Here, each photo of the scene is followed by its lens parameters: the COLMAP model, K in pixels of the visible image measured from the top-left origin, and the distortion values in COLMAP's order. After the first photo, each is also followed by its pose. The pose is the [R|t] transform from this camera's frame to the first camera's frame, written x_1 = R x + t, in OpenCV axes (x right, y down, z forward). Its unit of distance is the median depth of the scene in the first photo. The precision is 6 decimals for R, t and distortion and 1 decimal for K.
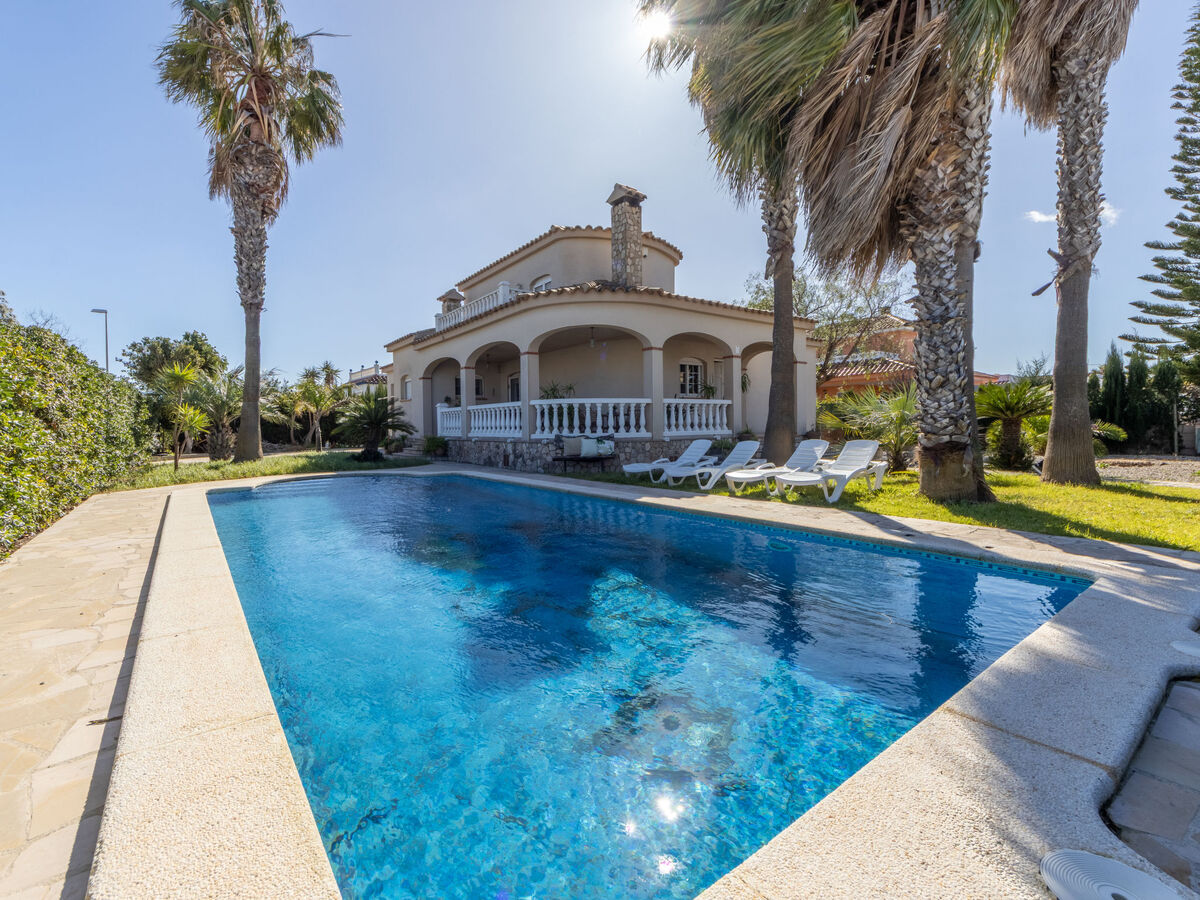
lens RADIAL K [[553.7, 0, 601.0], [0, 553.7, 468.4], [0, 0, 1]] dist [-0.027346, -0.000494]
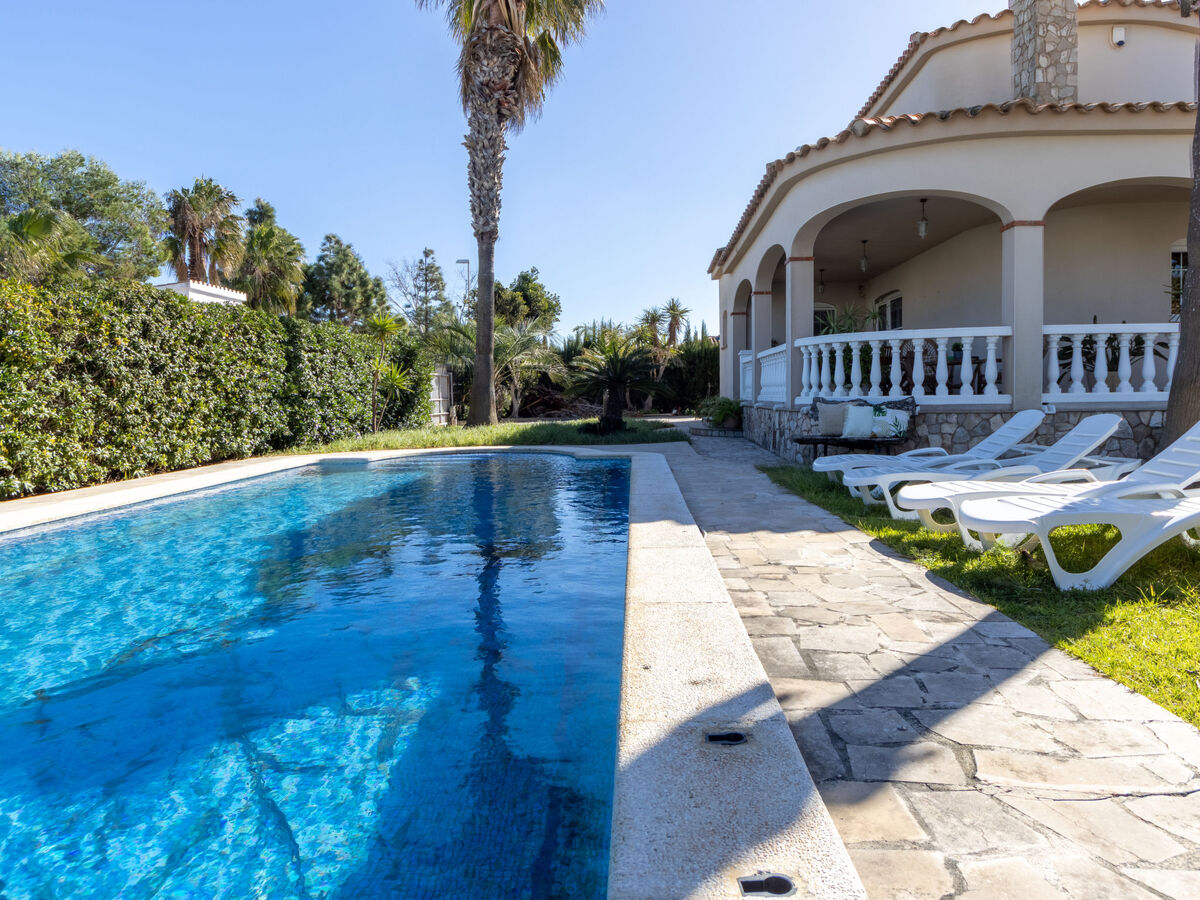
lens RADIAL K [[782.5, 0, 600.0], [0, 782.5, 450.0], [0, 0, 1]] dist [-0.008352, -0.003631]
pose [[0.774025, 0.048483, -0.631295, 0.241748], [-0.045327, 0.998749, 0.021128, -0.013325], [0.631530, 0.012261, 0.775255, 0.218271]]
